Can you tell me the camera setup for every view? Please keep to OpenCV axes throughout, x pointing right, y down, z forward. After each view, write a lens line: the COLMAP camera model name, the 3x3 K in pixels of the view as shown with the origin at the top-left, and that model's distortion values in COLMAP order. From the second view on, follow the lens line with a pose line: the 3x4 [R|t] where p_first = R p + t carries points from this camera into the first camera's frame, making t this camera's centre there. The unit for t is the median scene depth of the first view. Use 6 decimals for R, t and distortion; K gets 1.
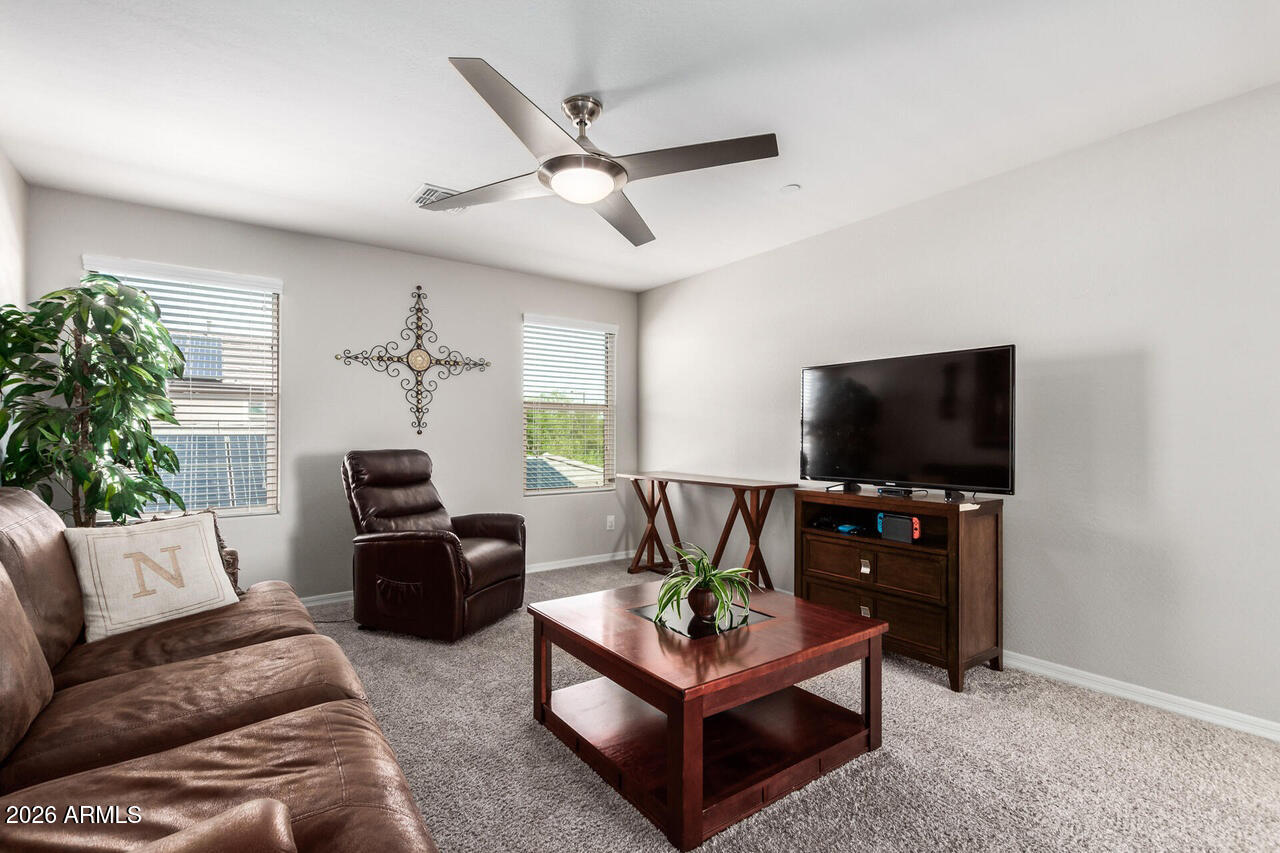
lens RADIAL K [[587.8, 0, 640.7], [0, 587.8, 430.3], [0, 0, 1]] dist [0.000546, -0.001561]
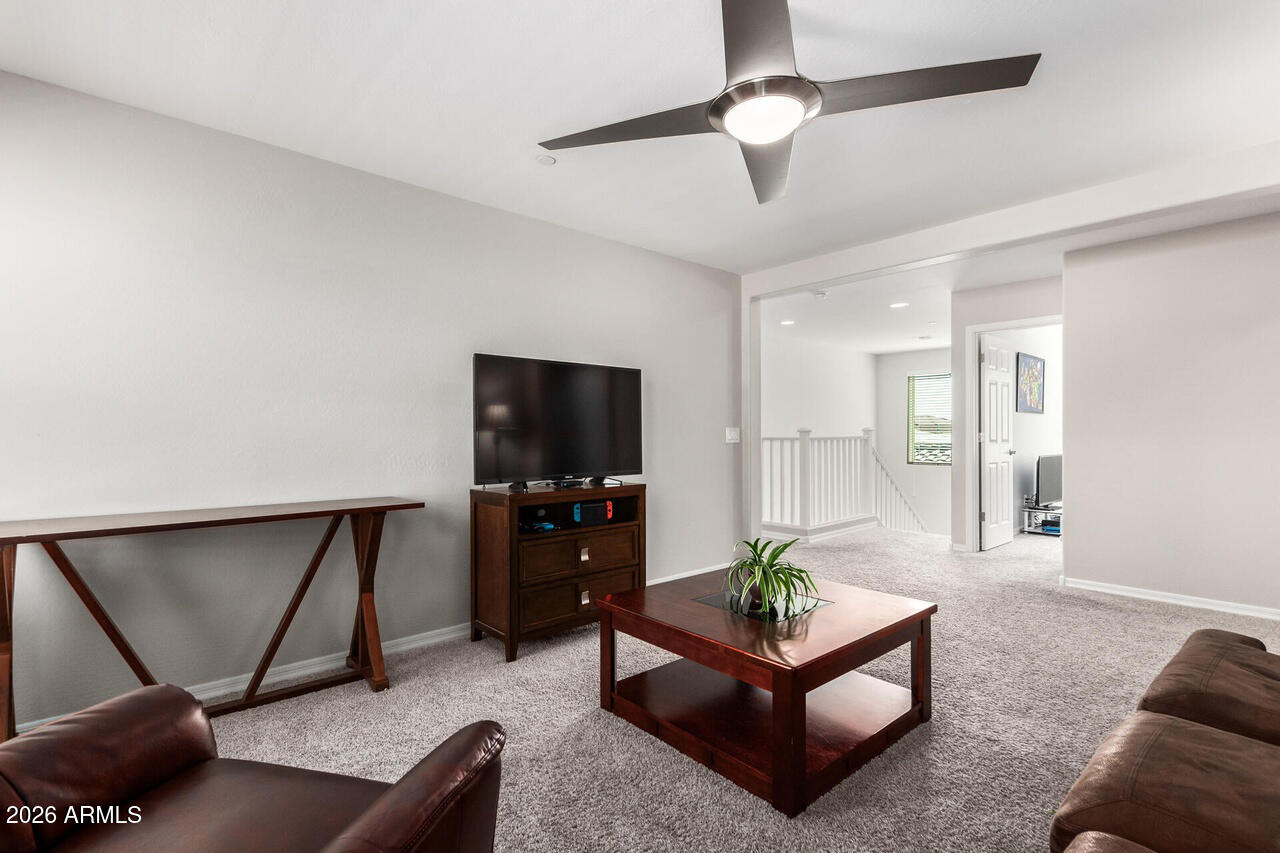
lens RADIAL K [[587.8, 0, 640.9], [0, 587.8, 430.0], [0, 0, 1]] dist [0.000546, -0.001561]
pose [[-0.070626, -0.005140, 0.997490, -0.736879], [-0.011618, 0.999923, 0.004330, -0.003742], [-0.997435, -0.011283, -0.070680, 1.015401]]
